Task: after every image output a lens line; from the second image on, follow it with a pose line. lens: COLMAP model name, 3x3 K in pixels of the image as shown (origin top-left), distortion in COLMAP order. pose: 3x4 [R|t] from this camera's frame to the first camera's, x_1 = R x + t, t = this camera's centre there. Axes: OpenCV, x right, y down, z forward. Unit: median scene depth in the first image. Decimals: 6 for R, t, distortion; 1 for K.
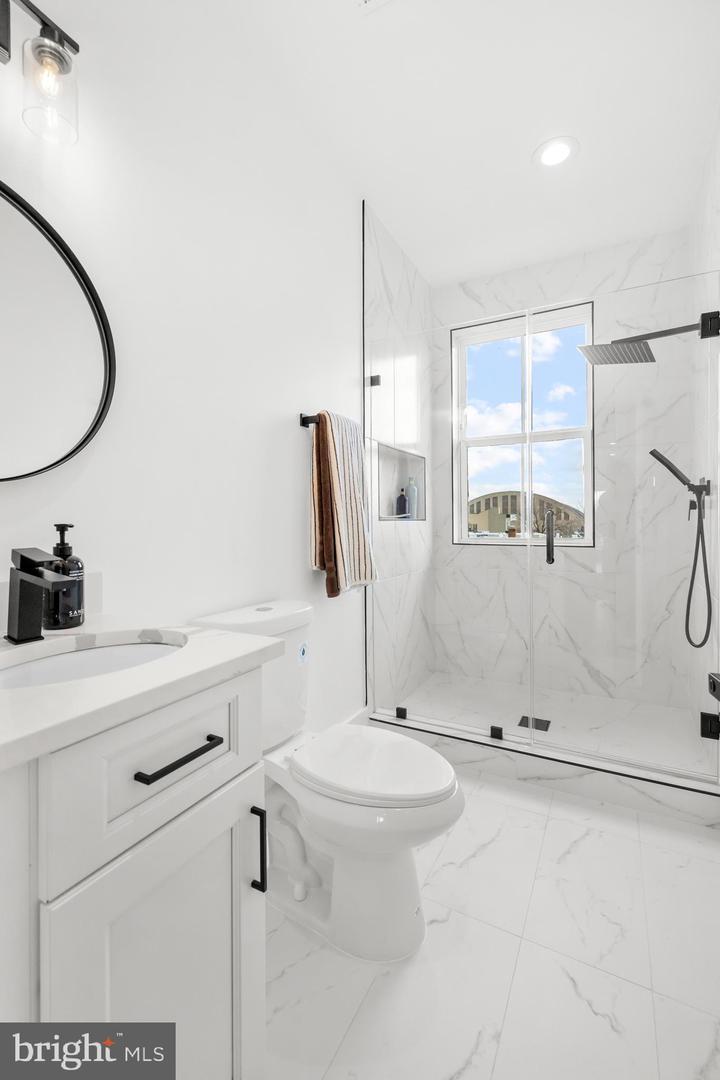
lens RADIAL K [[471.4, 0, 359.1], [0, 471.4, 521.4], [0, 0, 1]] dist [-0.001503, -0.000408]
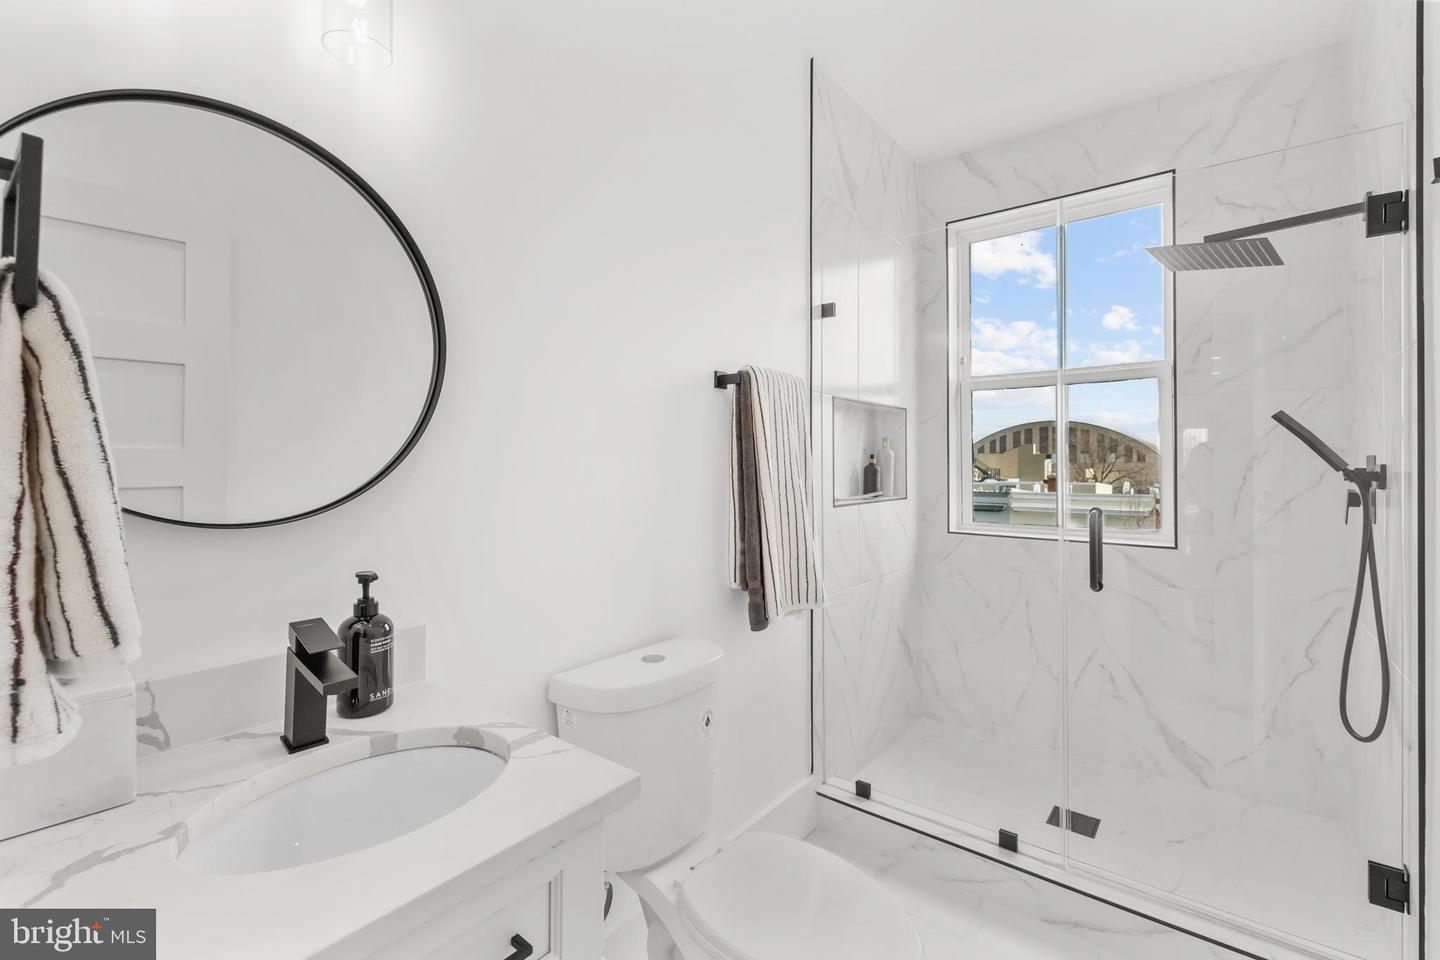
lens RADIAL K [[629.7, 0, 716.3], [0, 629.7, 453.5], [0, 0, 1]] dist [-0.000824, 0.000134]
pose [[0.983882, 0.005442, -0.178736, 0.044528], [-0.007574, 0.999908, -0.011243, -0.083115], [0.178658, 0.012415, 0.983833, 0.053087]]
